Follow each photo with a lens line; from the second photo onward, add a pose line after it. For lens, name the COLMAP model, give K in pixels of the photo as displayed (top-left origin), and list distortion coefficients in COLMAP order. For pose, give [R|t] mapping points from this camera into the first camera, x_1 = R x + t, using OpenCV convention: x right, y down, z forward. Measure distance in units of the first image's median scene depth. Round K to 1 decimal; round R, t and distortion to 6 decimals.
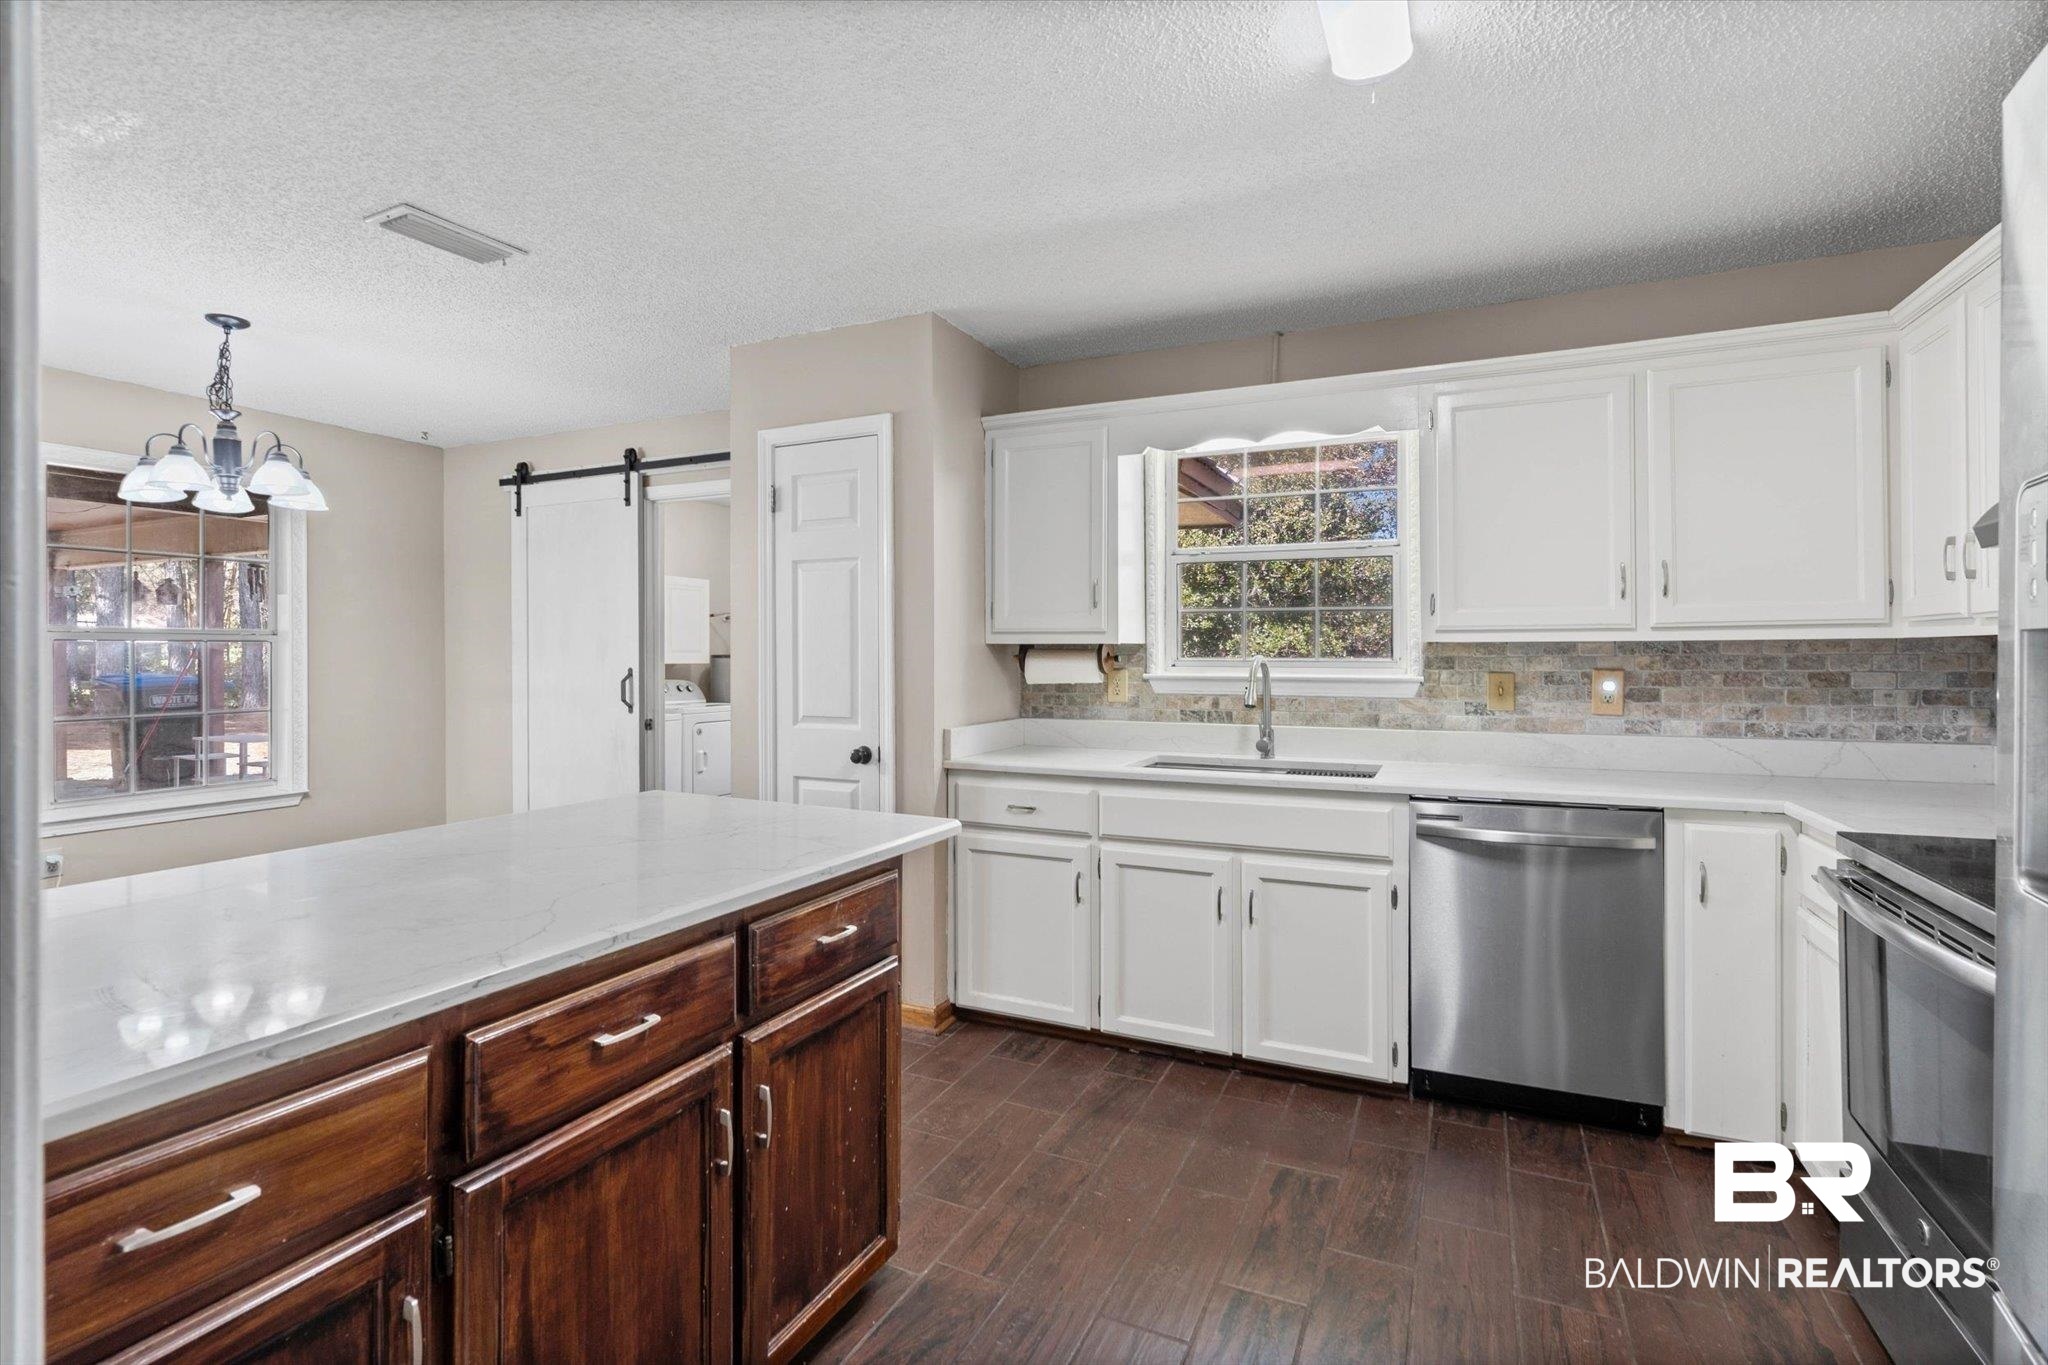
lens RADIAL K [[942.2, 0, 1041.3], [0, 942.2, 655.8], [0, 0, 1]] dist [-0.001516, 0.001504]
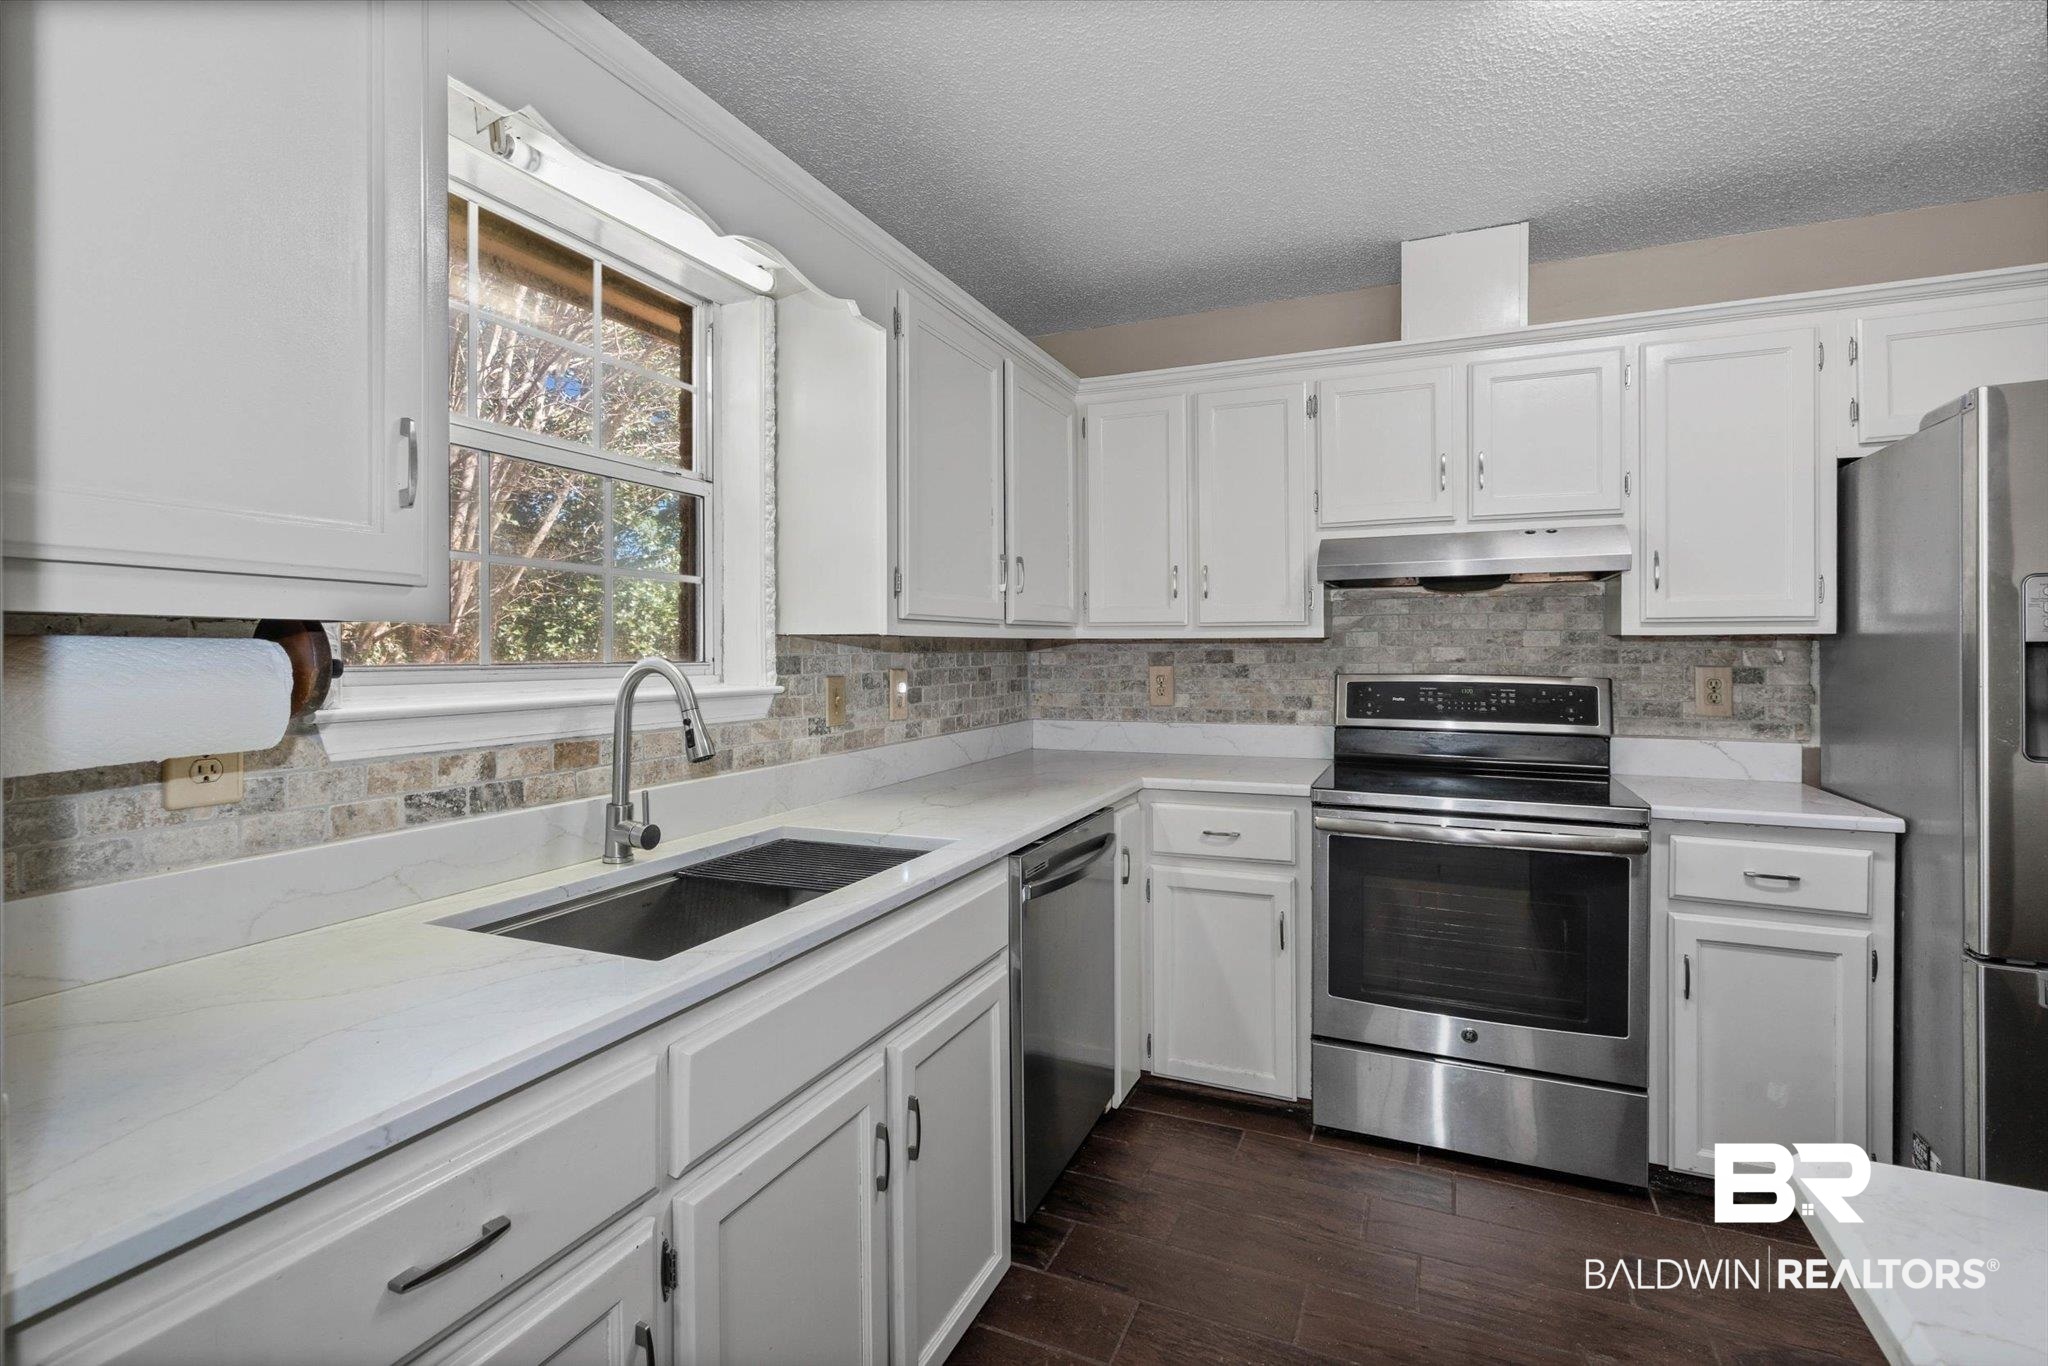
lens RADIAL K [[942.2, 0, 1030.8], [0, 942.2, 649.9], [0, 0, 1]] dist [-0.001516, 0.001504]
pose [[-0.016945, 0.001952, 0.999855, -0.279600], [0.004508, 0.999988, -0.001876, -0.001623], [-0.999846, 0.004475, -0.016954, 0.845407]]
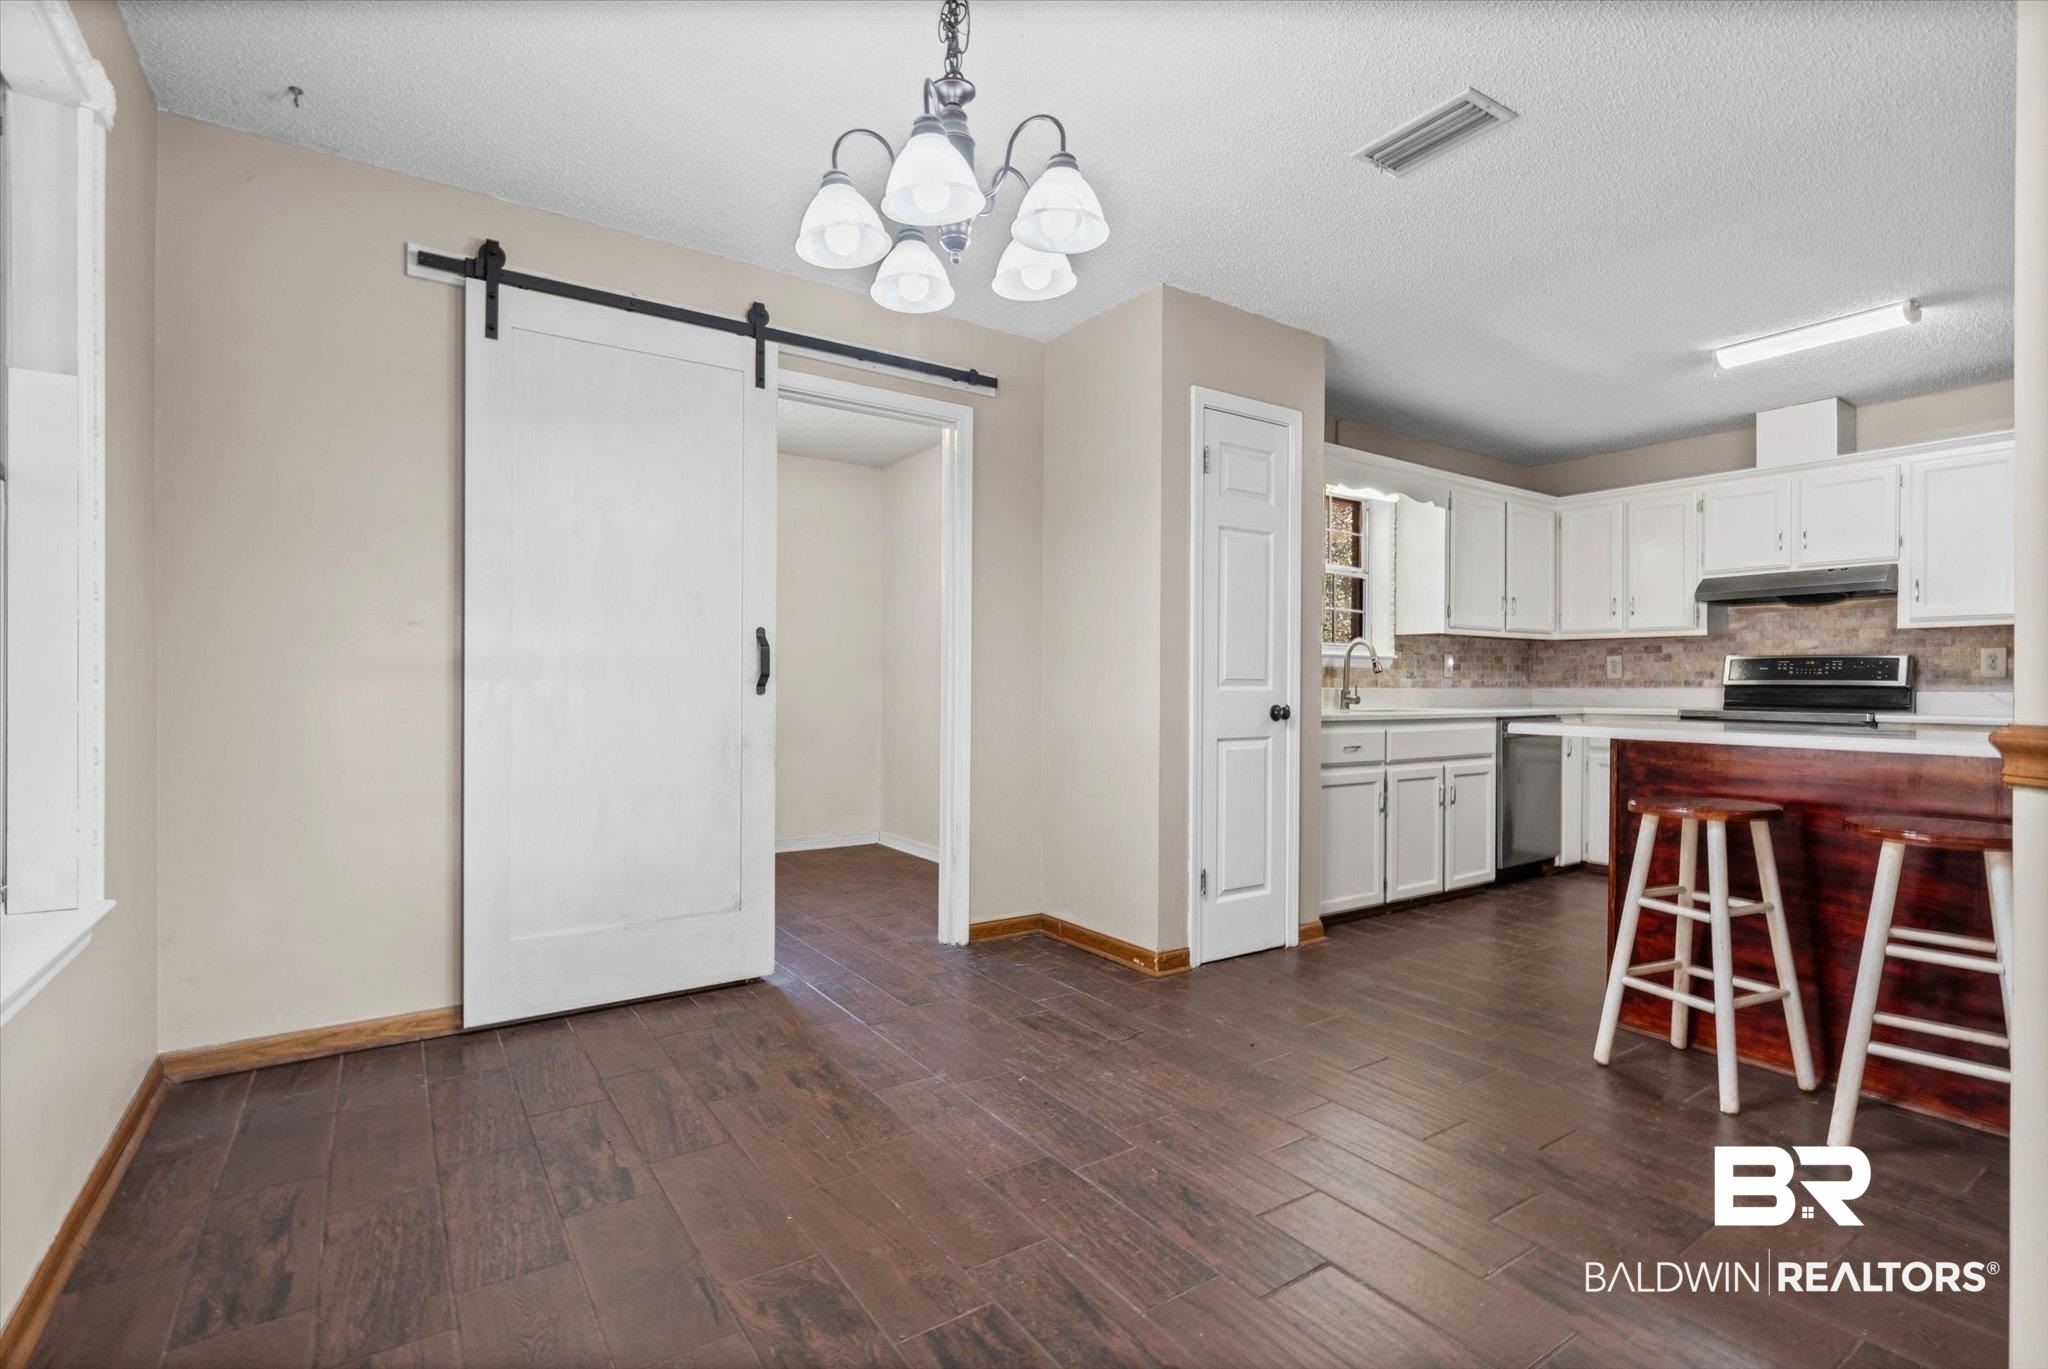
lens RADIAL K [[942.2, 0, 1024.3], [0, 942.2, 689.4], [0, 0, 1]] dist [-0.001516, 0.001504]
pose [[0.515415, -0.001162, 0.856940, -1.359373], [-0.005268, 0.999976, 0.004524, 0.078144], [-0.856925, -0.006846, 0.515396, 0.720647]]
